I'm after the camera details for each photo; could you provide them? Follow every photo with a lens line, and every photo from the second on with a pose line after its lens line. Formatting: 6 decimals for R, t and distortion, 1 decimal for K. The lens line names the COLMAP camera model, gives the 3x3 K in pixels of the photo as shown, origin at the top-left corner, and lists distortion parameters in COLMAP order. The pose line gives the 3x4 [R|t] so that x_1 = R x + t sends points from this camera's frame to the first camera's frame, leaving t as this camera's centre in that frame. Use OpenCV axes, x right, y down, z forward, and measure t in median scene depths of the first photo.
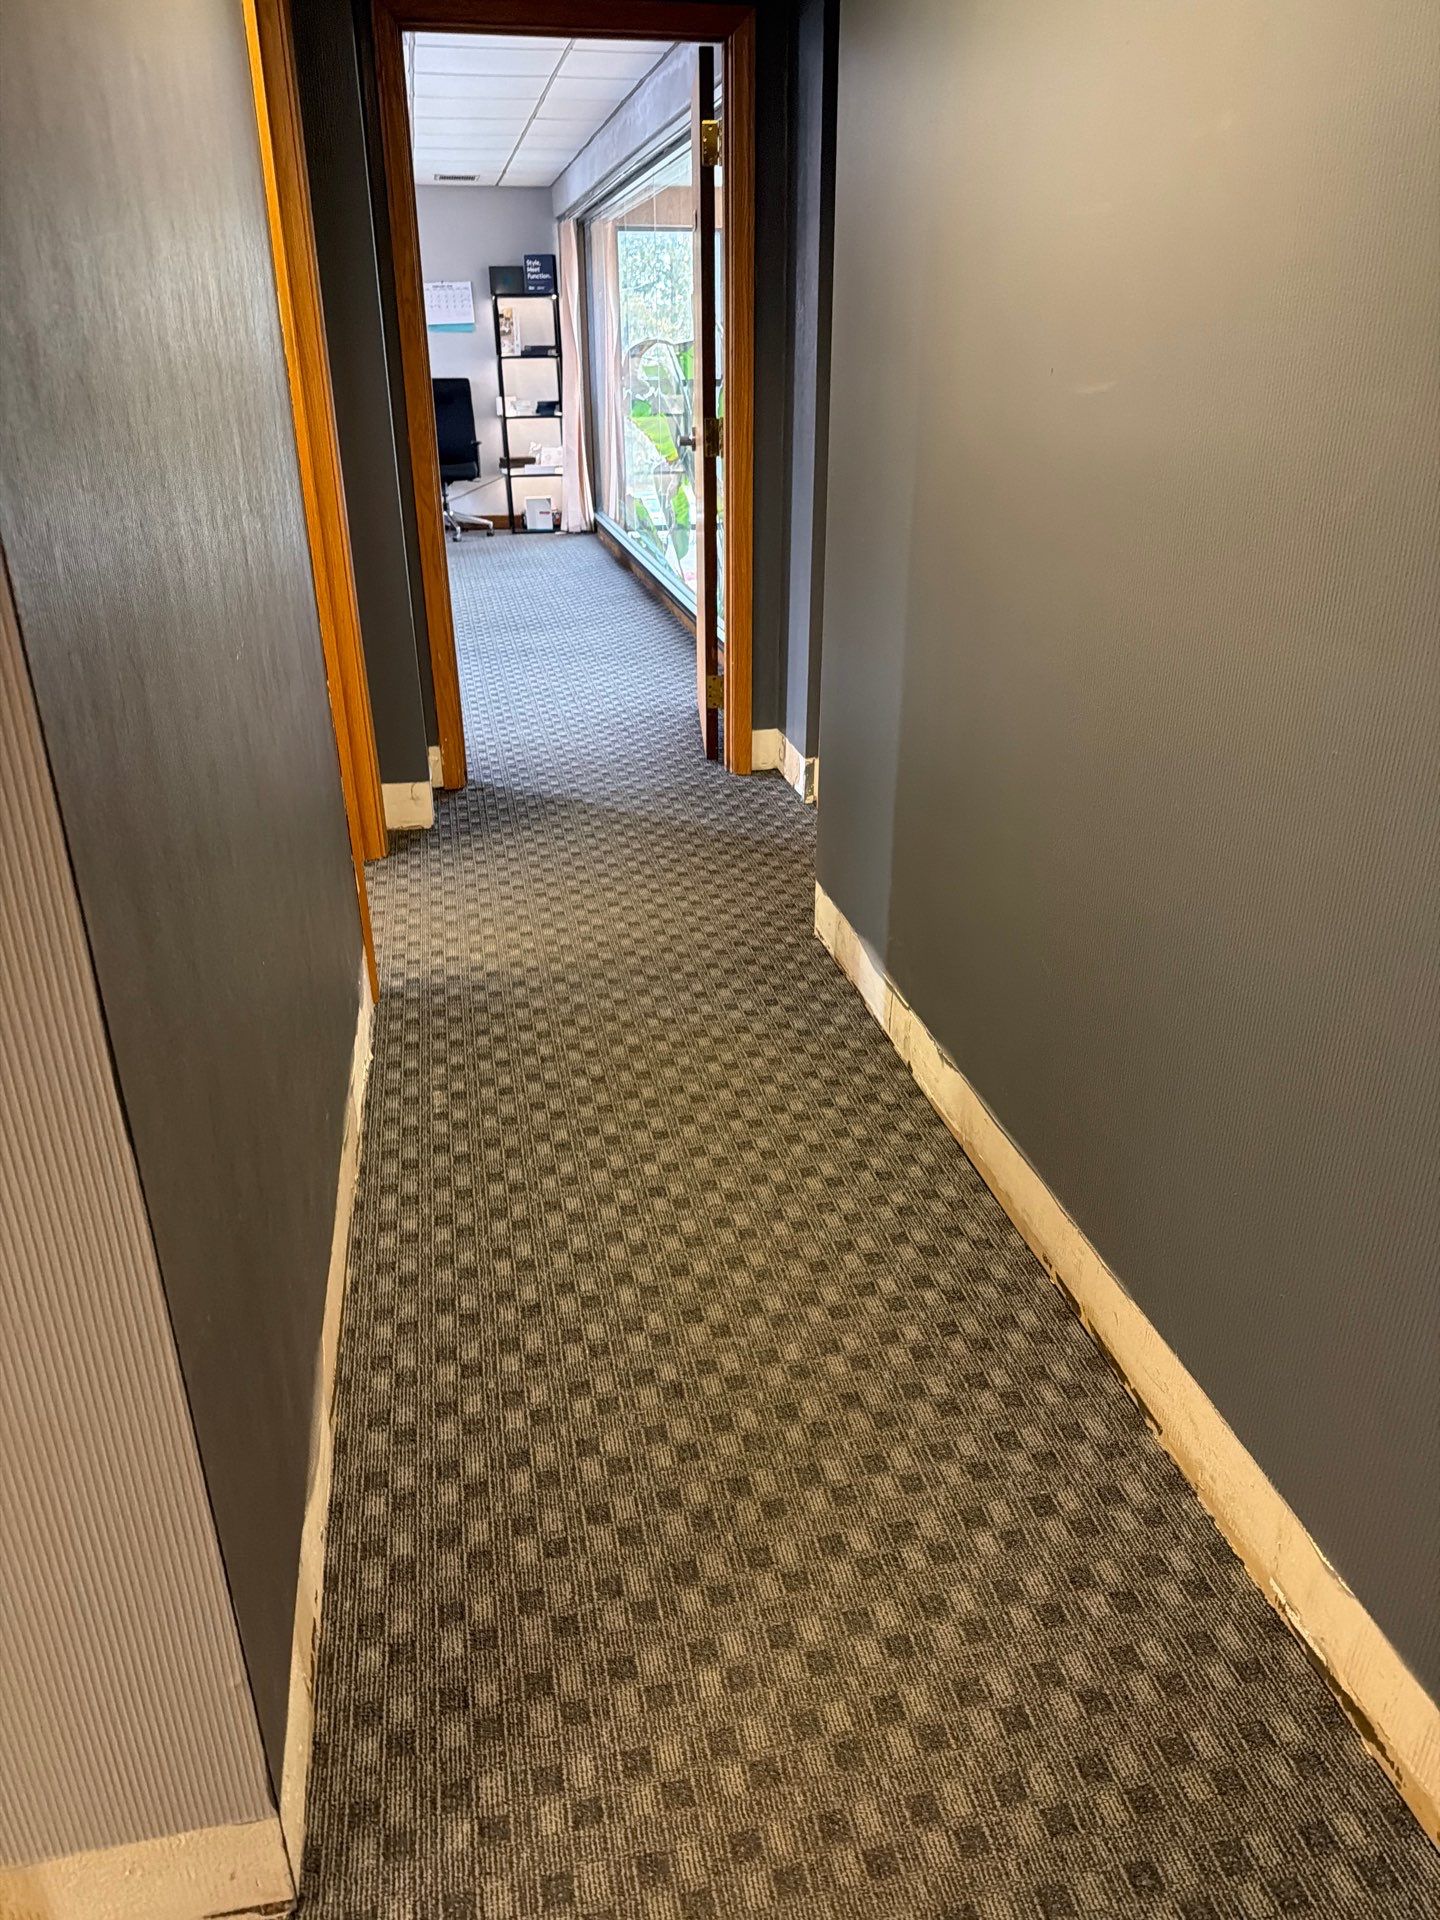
lens RADIAL K [[1343.8, 0, 740.5], [0, 1343.8, 994.1], [0, 0, 1]] dist [0.065650, -0.096305]
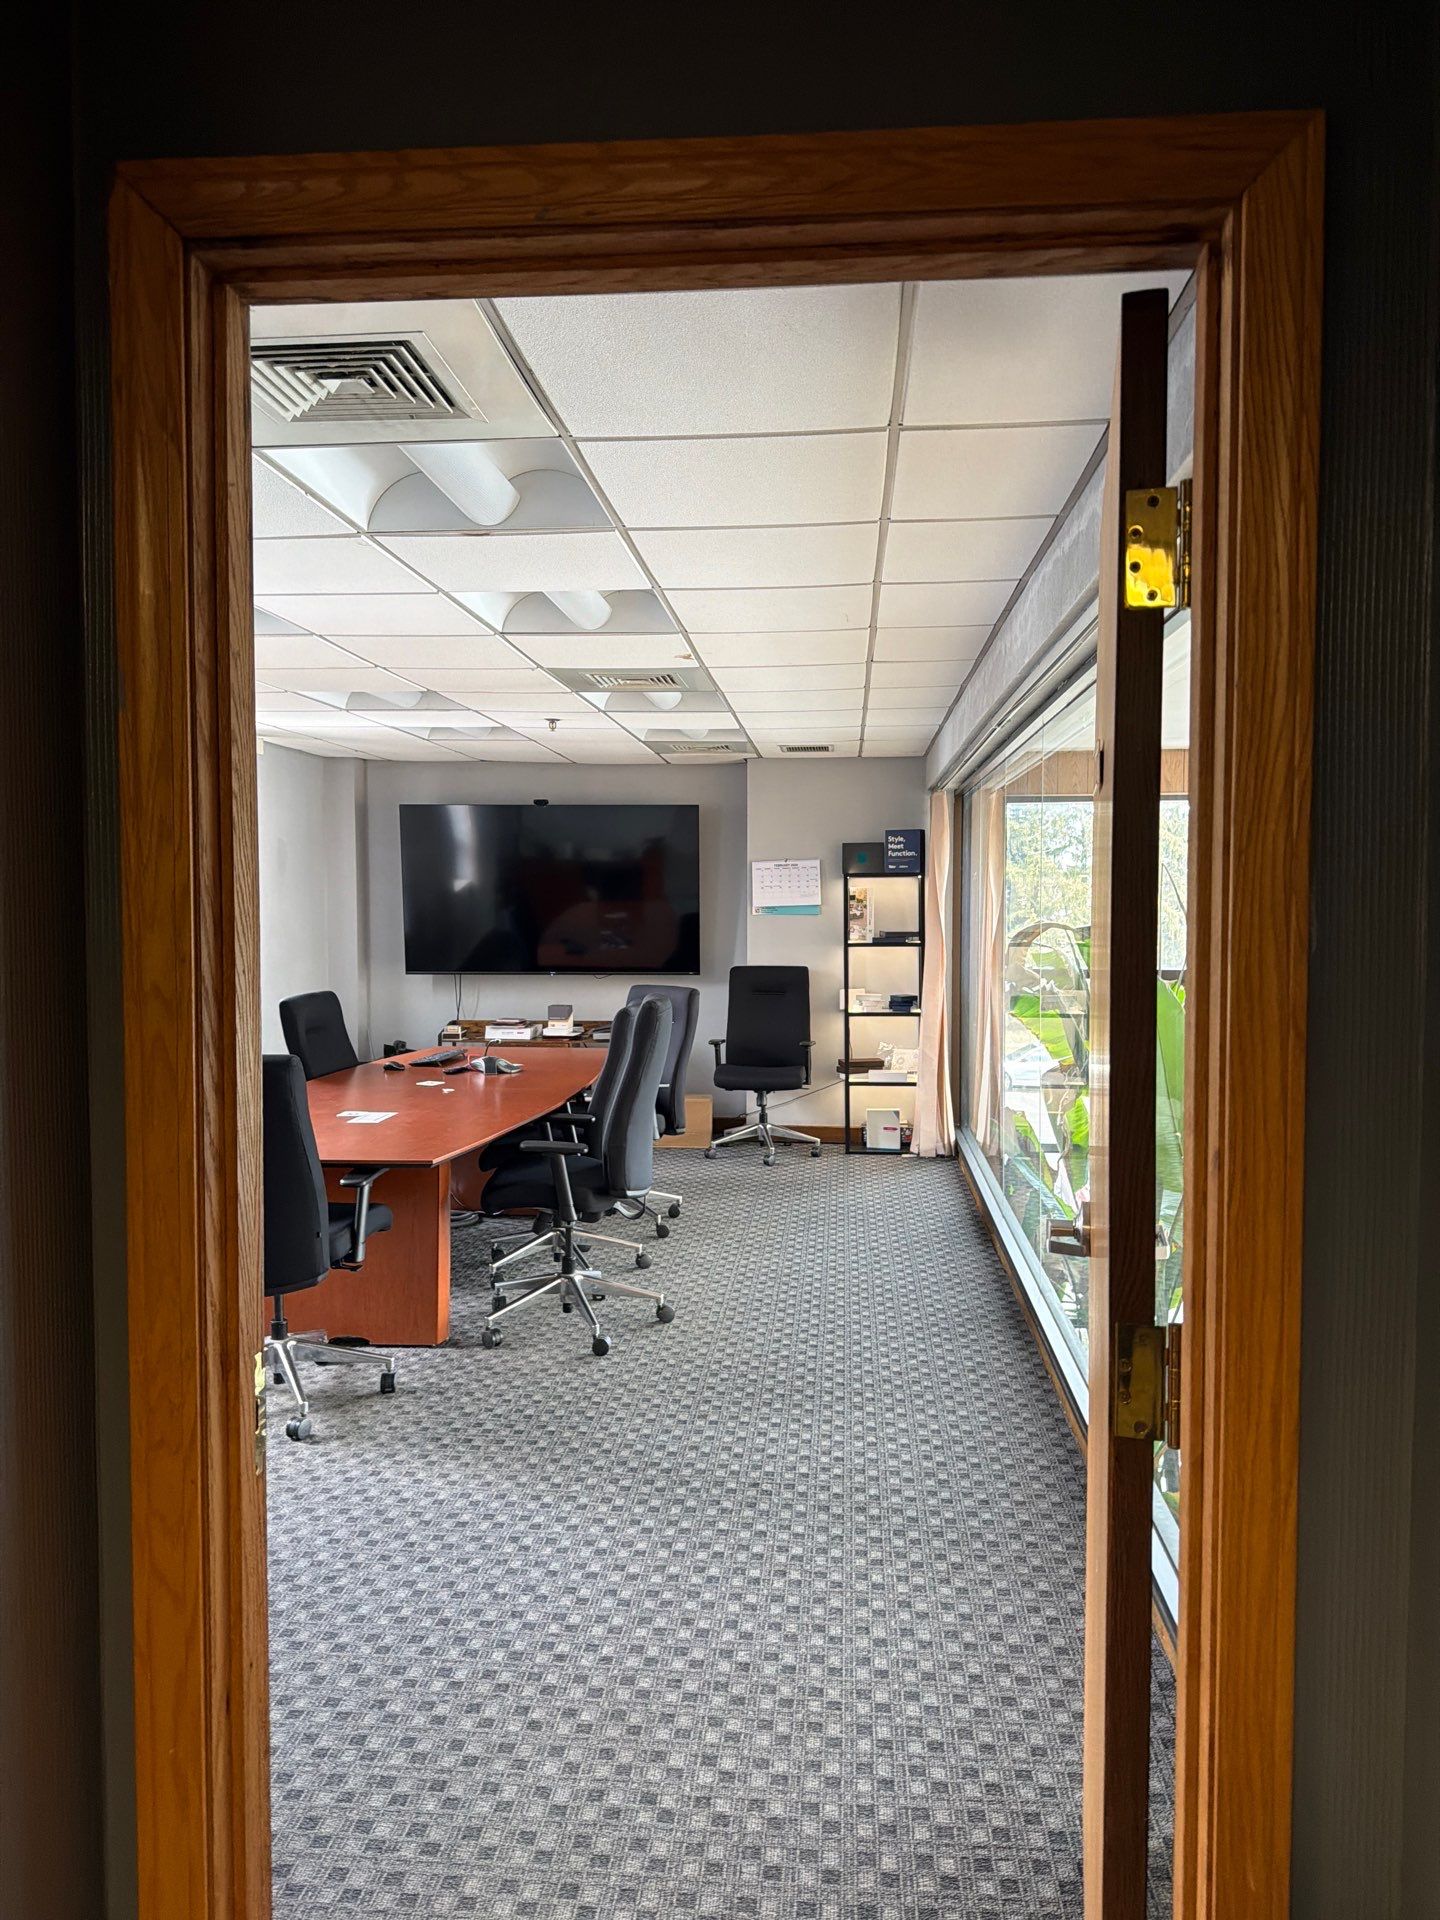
lens RADIAL K [[1343.8, 0, 732.1], [0, 1343.8, 938.4], [0, 0, 1]] dist [0.065650, -0.096305]
pose [[0.955235, 0.009830, -0.295685, -0.008589], [-0.127945, 0.914878, -0.382922, -0.159668], [0.266751, 0.403612, 0.875181, 0.287266]]
